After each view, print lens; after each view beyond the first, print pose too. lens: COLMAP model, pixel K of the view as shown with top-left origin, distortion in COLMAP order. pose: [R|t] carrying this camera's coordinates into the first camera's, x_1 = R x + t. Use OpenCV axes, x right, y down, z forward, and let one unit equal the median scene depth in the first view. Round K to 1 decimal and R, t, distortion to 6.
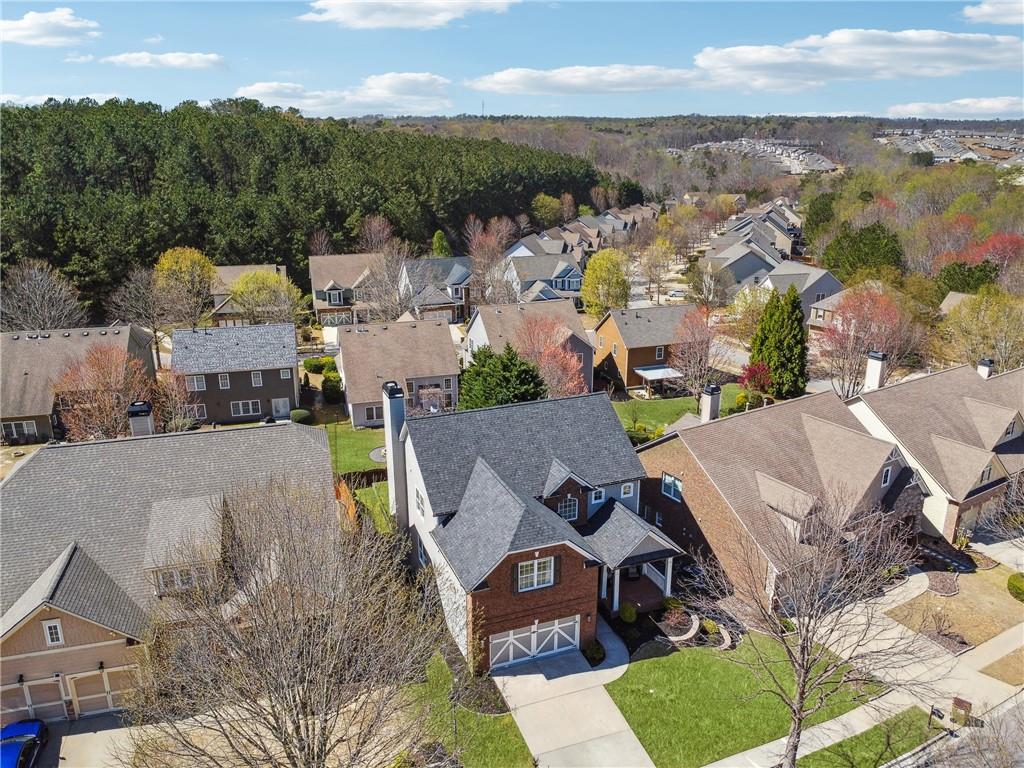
lens RADIAL K [[769.2, 0, 511.3], [0, 769.2, 381.6], [0, 0, 1]] dist [0.008958, 0.000966]
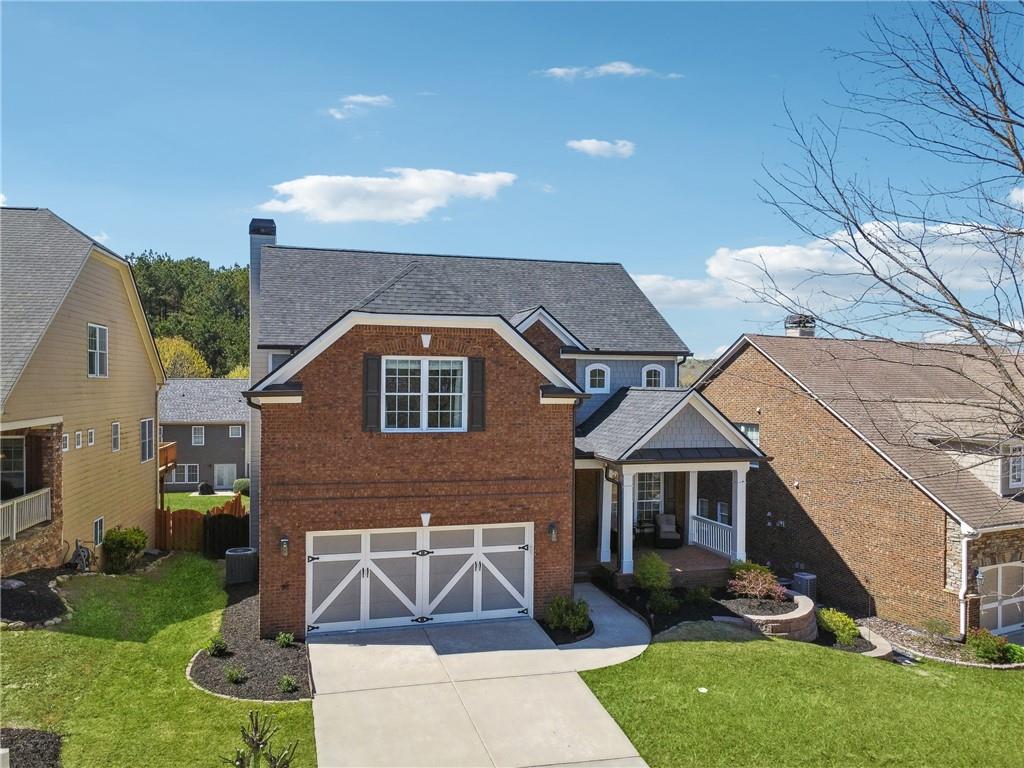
lens RADIAL K [[769.2, 0, 512.6], [0, 769.2, 386.3], [0, 0, 1]] dist [0.008958, 0.000966]
pose [[0.996186, 0.006895, -0.086987, 0.114703], [-0.032747, 0.953551, -0.299445, 0.358548], [0.080882, 0.301151, 0.950140, 0.557049]]
